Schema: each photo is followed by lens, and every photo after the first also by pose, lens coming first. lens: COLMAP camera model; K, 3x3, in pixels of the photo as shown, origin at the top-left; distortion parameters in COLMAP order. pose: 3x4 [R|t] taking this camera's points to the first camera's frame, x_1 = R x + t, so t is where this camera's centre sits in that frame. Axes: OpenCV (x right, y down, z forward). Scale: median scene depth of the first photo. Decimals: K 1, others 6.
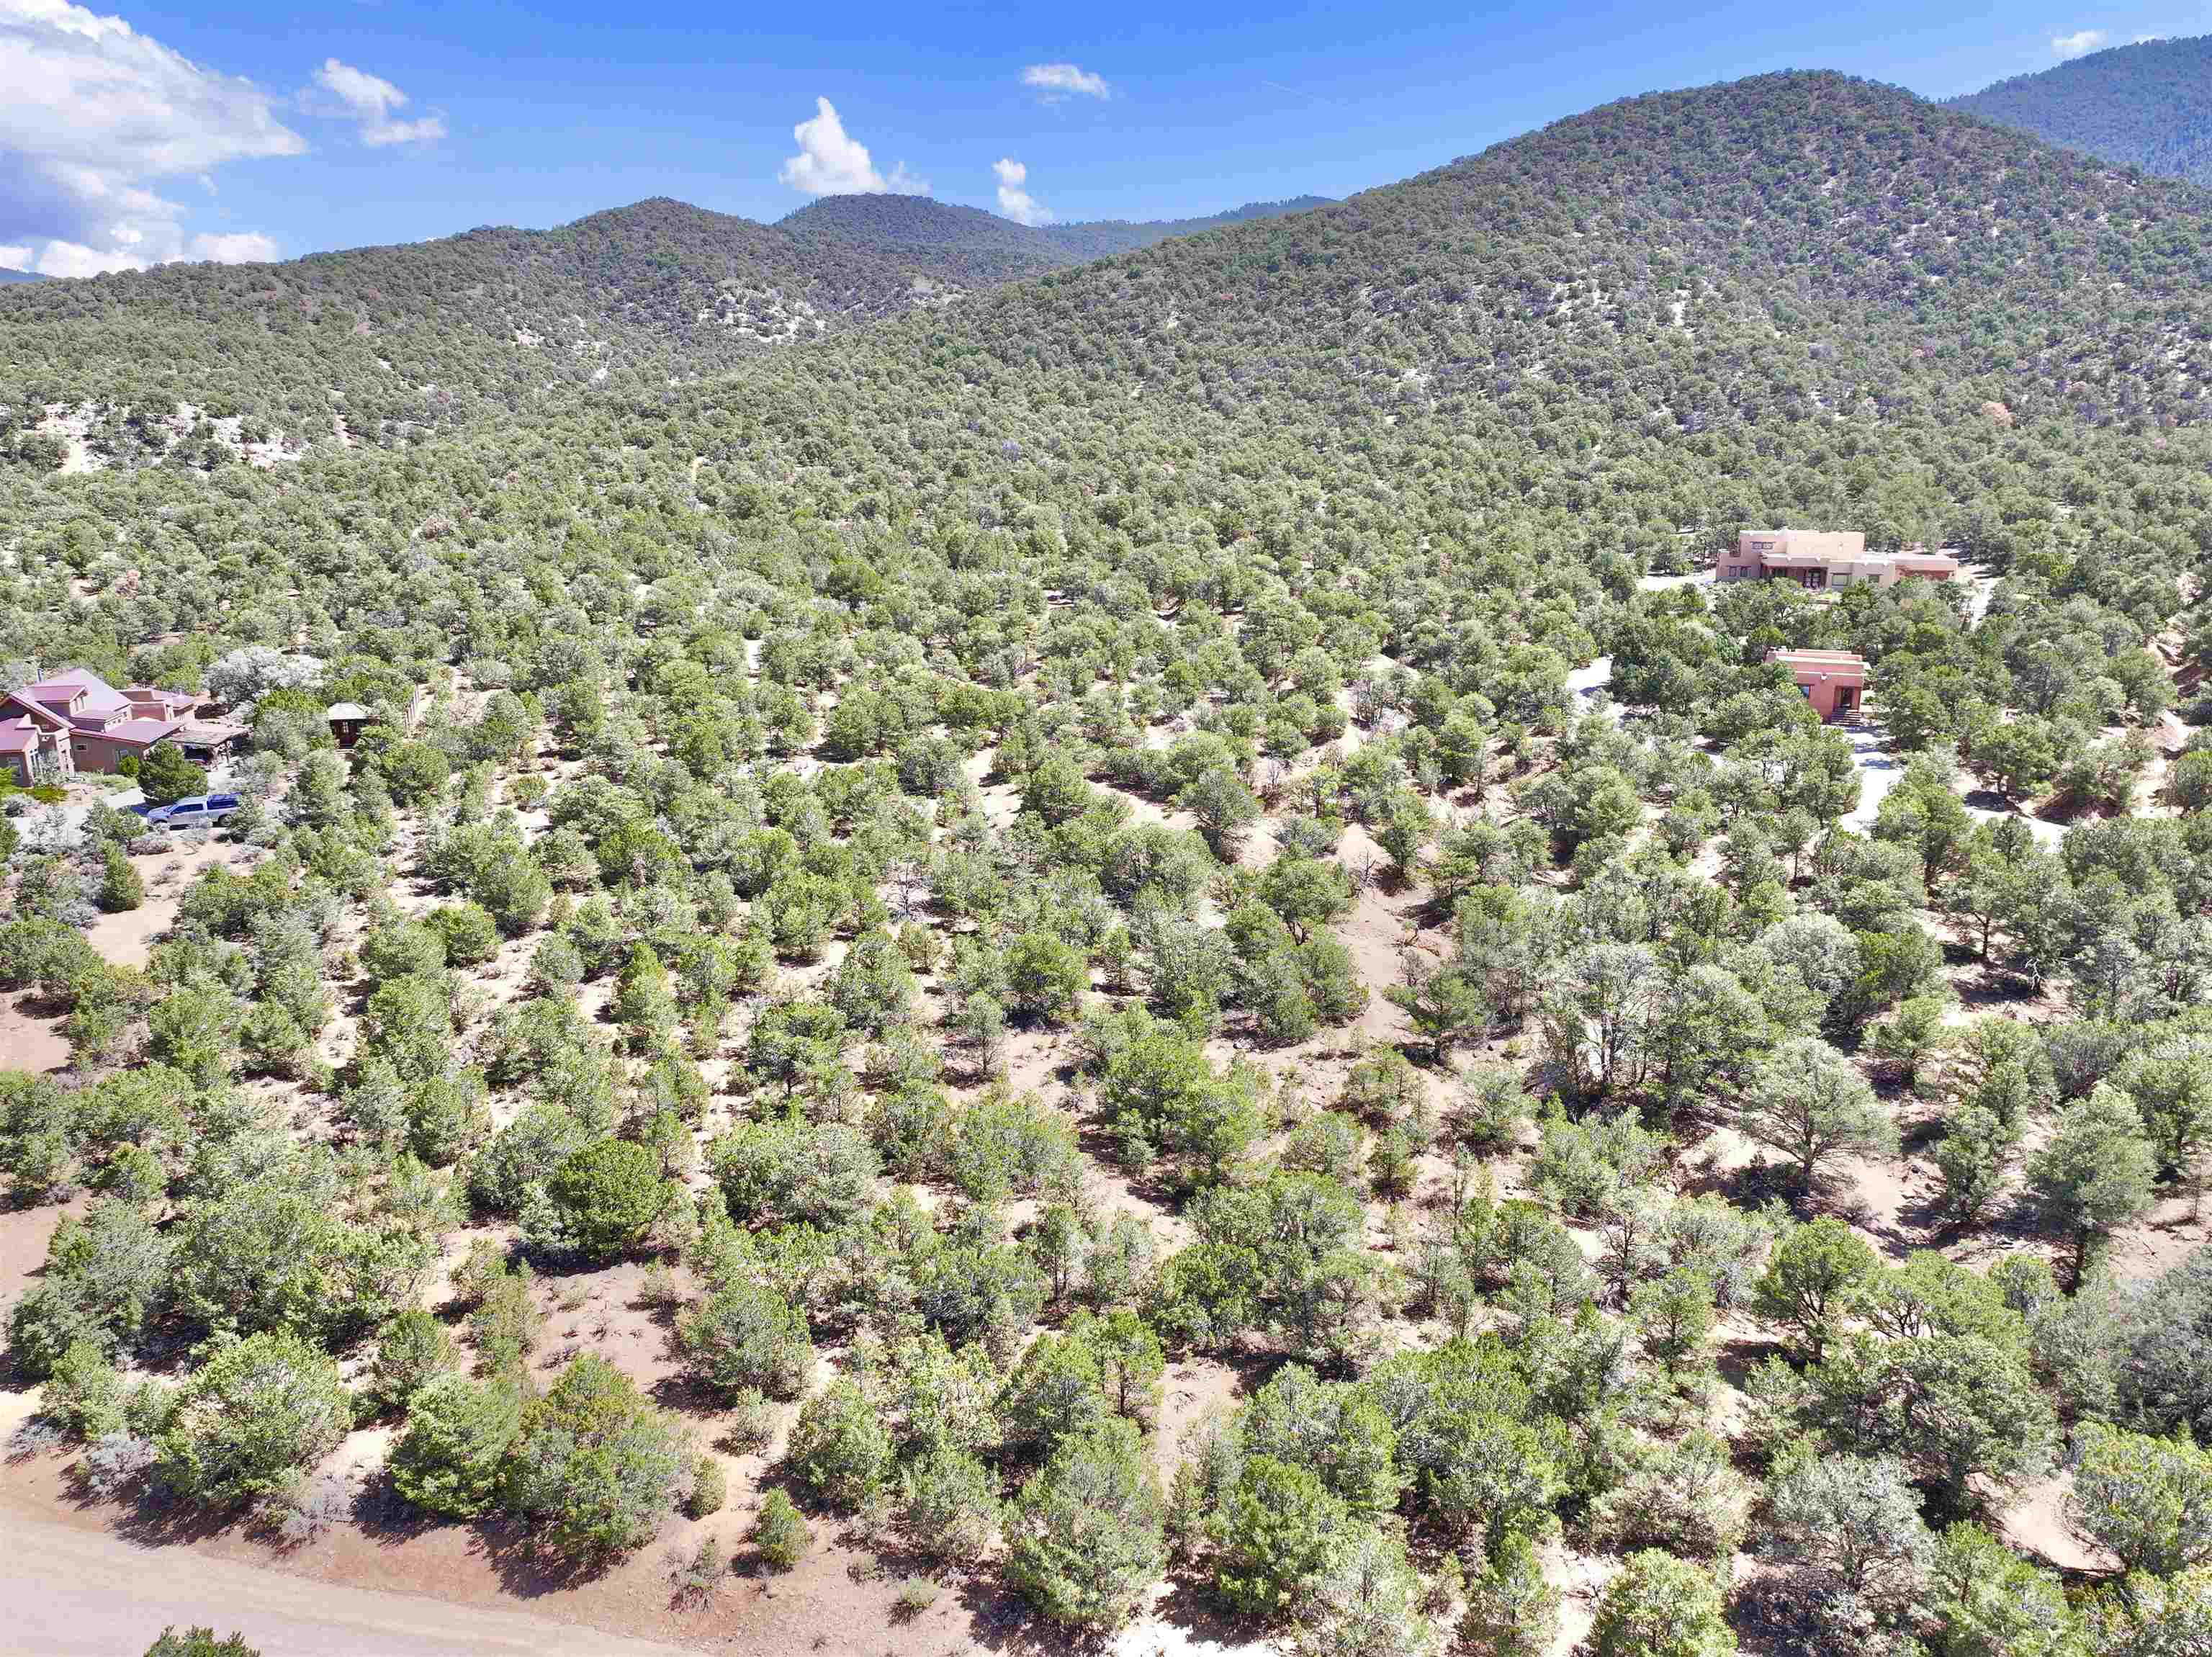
lens RADIAL K [[1561.5, 0, 1106.3], [0, 1561.5, 828.5], [0, 0, 1]] dist [-0.004399, 0.025929]
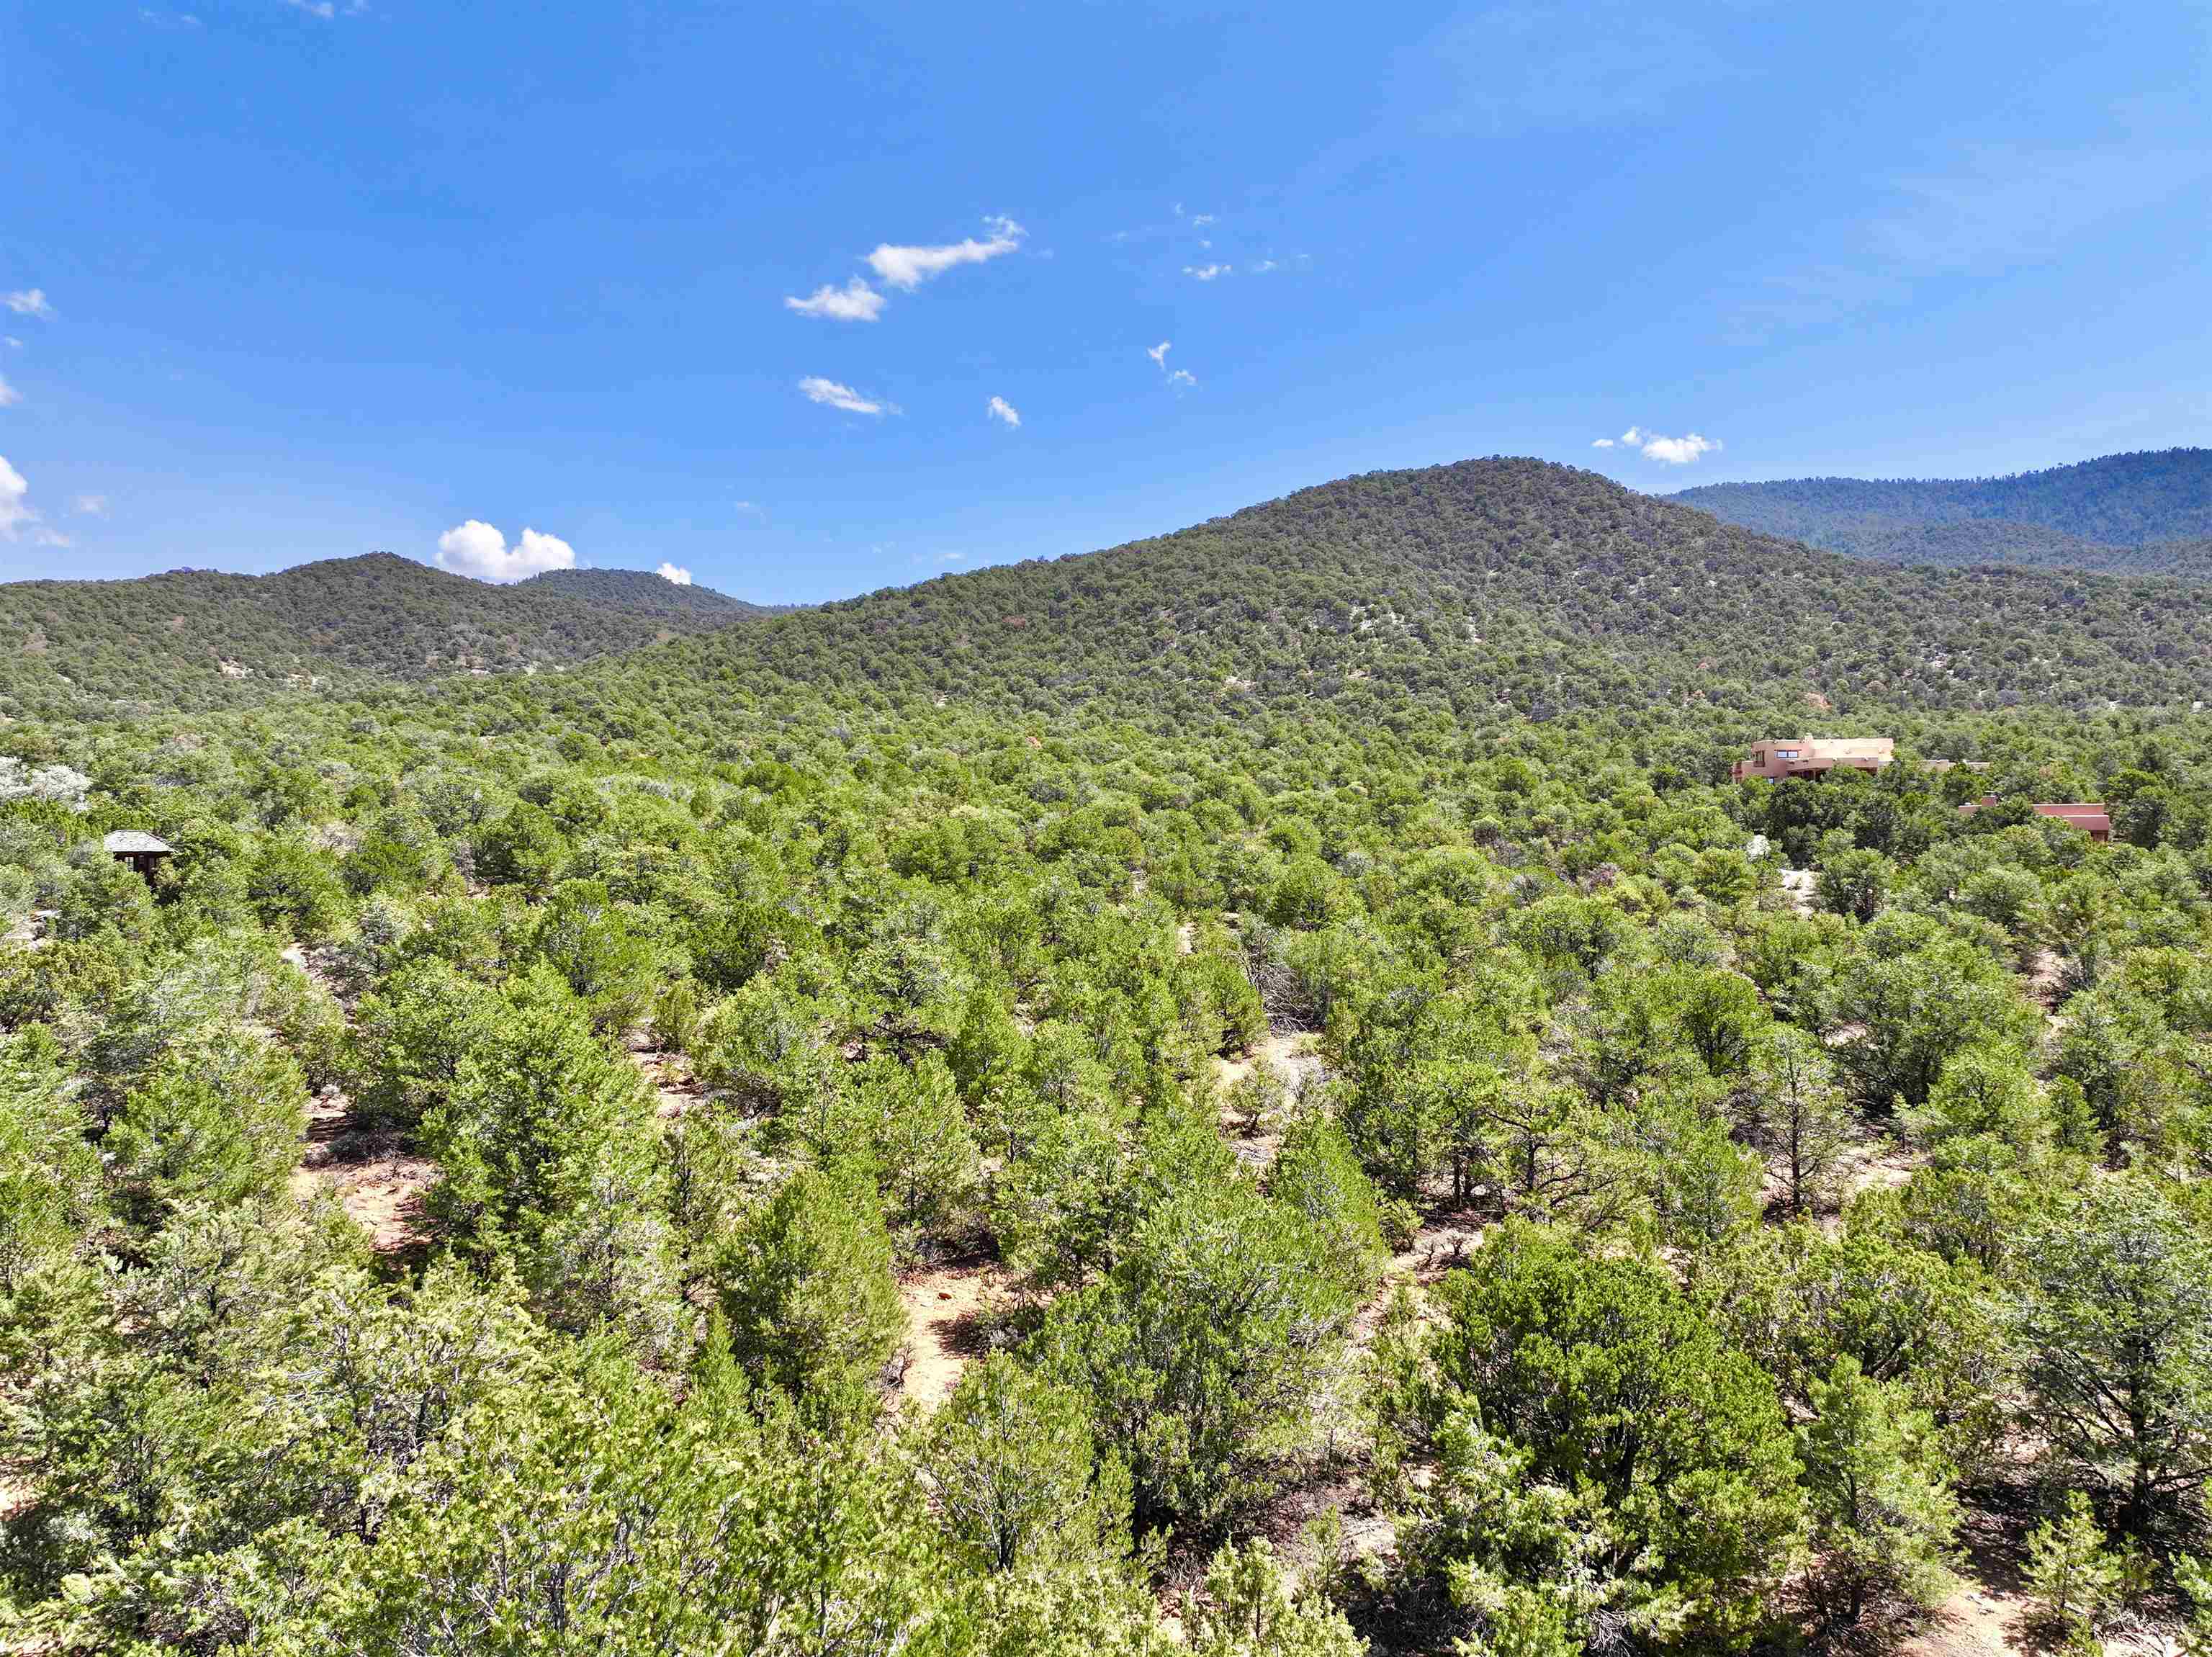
lens RADIAL K [[1561.5, 0, 1096.7], [0, 1561.5, 828.5], [0, 0, 1]] dist [-0.004399, 0.025929]
pose [[0.983311, -0.003061, 0.181908, -0.061999], [0.046745, 0.970543, -0.236350, 0.025282], [-0.175826, 0.240909, 0.954488, 0.092153]]
